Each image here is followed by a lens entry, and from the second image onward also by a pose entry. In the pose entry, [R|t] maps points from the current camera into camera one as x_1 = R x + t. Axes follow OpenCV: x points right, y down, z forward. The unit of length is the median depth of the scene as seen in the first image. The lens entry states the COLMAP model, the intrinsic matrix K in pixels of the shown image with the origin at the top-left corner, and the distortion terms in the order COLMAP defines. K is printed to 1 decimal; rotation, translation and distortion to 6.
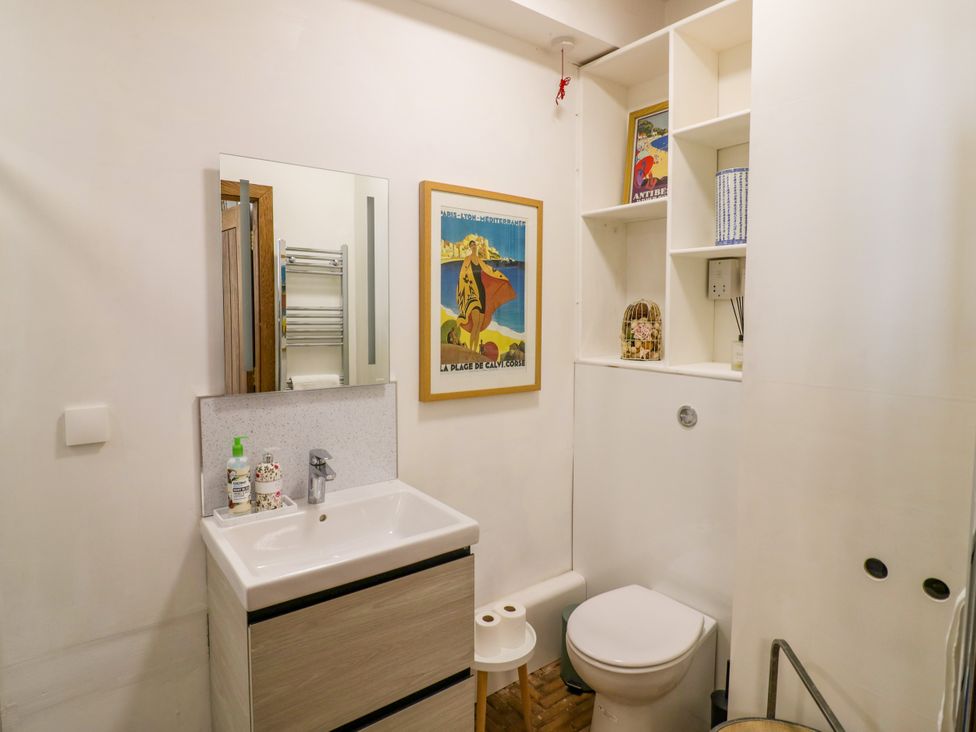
lens RADIAL K [[565.2, 0, 470.4], [0, 565.2, 347.3], [0, 0, 1]] dist [-0.006661, -0.000908]
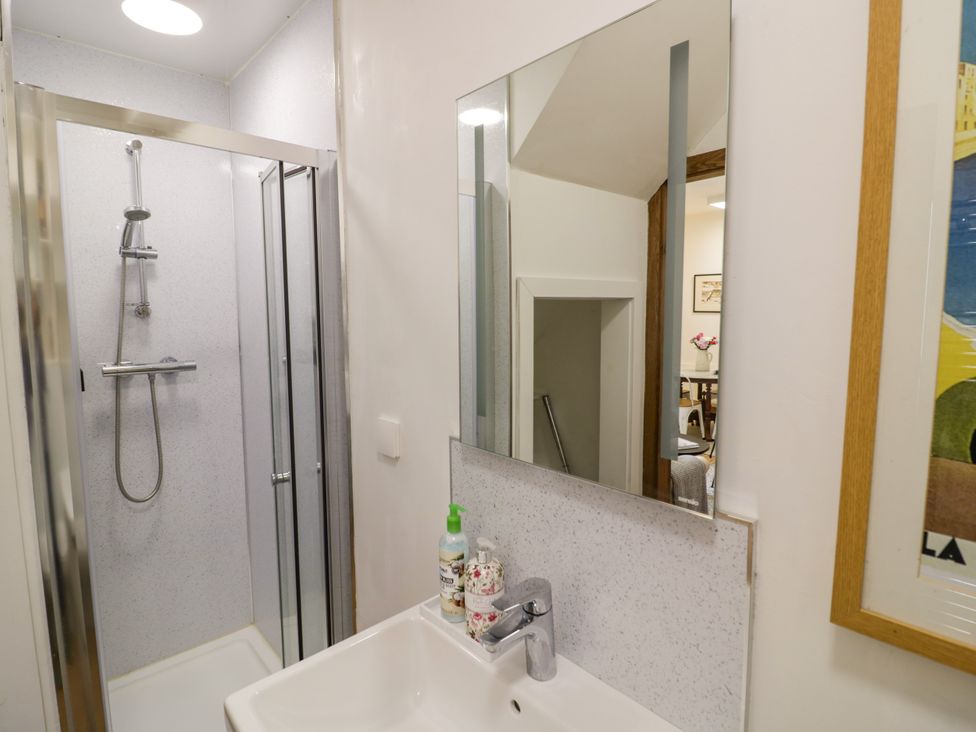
lens RADIAL K [[512.4, 0, 486.6], [0, 512.4, 360.4], [0, 0, 1]] dist [-0.000300, -0.012230]
pose [[0.106492, 0.091766, -0.990070, 0.157308], [-0.058876, 0.994567, 0.085850, -0.058419], [0.992569, 0.049149, 0.111316, 0.715419]]
